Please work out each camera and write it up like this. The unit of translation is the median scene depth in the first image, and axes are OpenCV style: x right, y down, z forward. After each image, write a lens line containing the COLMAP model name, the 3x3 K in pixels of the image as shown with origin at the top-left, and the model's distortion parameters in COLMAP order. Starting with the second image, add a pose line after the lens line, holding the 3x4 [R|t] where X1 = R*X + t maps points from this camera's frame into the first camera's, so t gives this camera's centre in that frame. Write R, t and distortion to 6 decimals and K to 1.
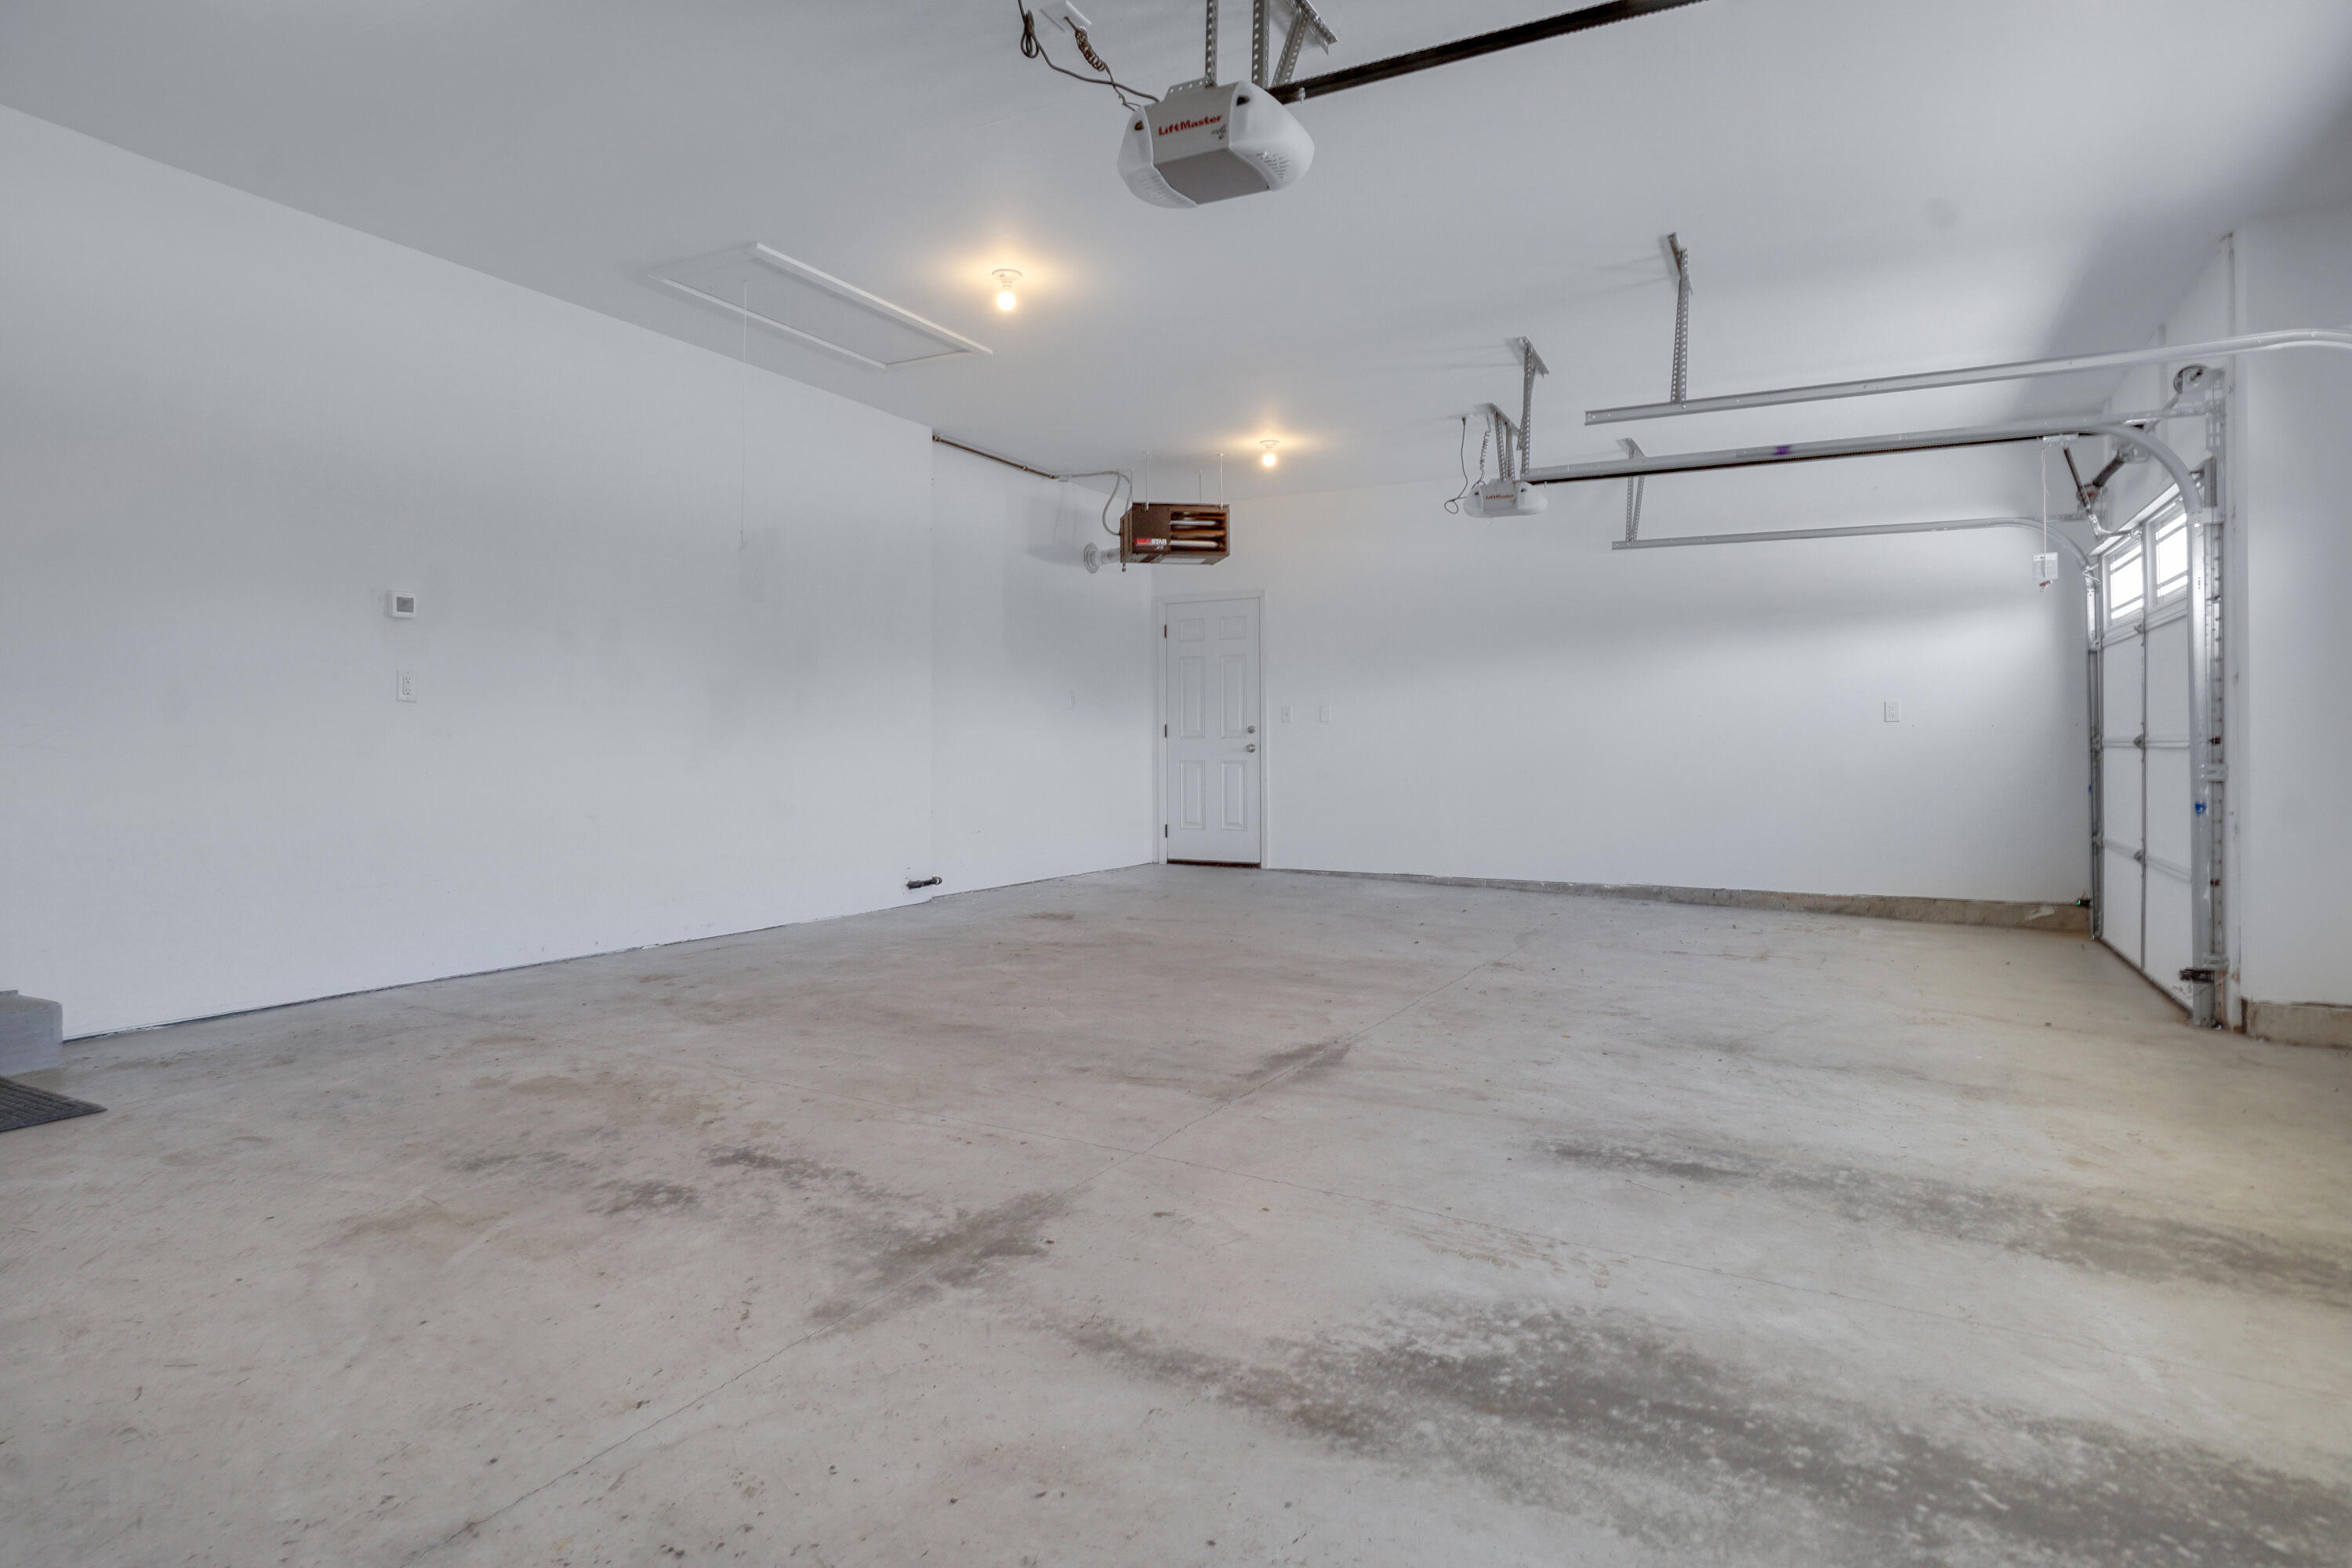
lens RADIAL K [[1267.8, 0, 1171.4], [0, 1267.8, 761.0], [0, 0, 1]] dist [-0.022810, 0.003958]
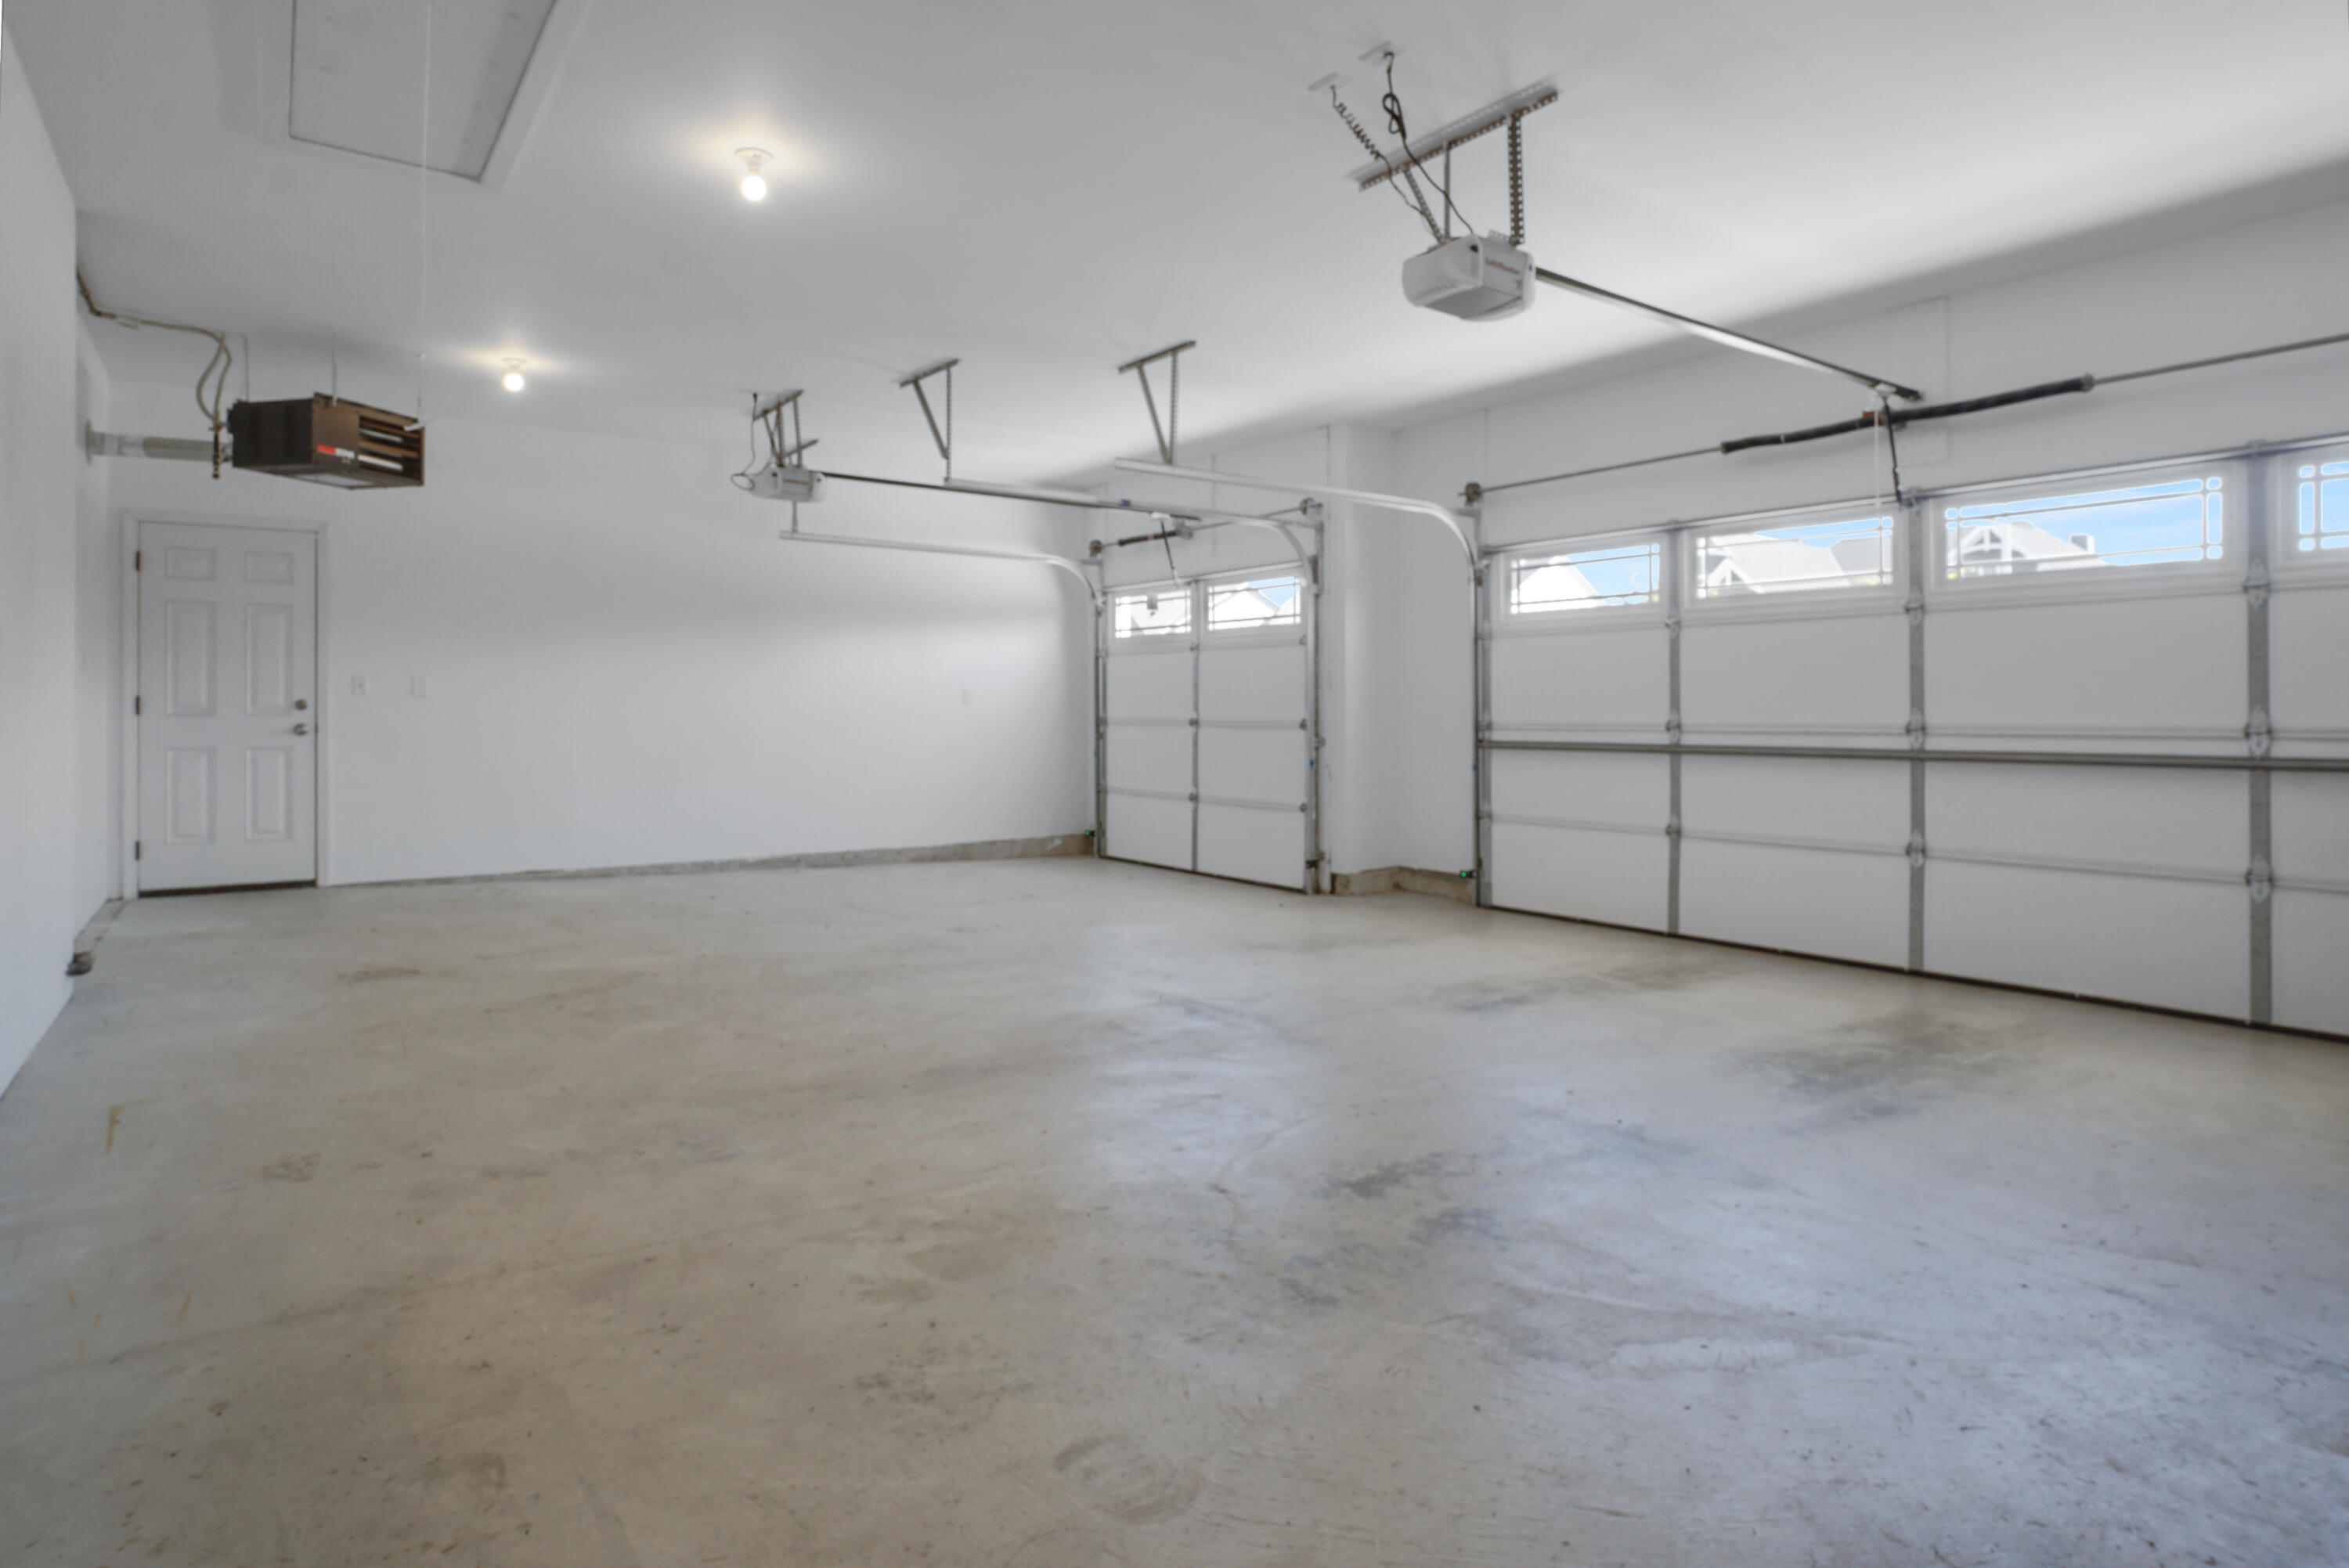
lens RADIAL K [[1266.0, 0, 1132.1], [0, 1266.0, 720.1], [0, 0, 1]] dist [-0.022810, 0.003958]
pose [[0.447152, -0.005117, 0.894443, -0.479033], [0.009343, 0.999956, 0.001049, -0.014661], [-0.894409, 0.007888, 0.447180, 0.275458]]
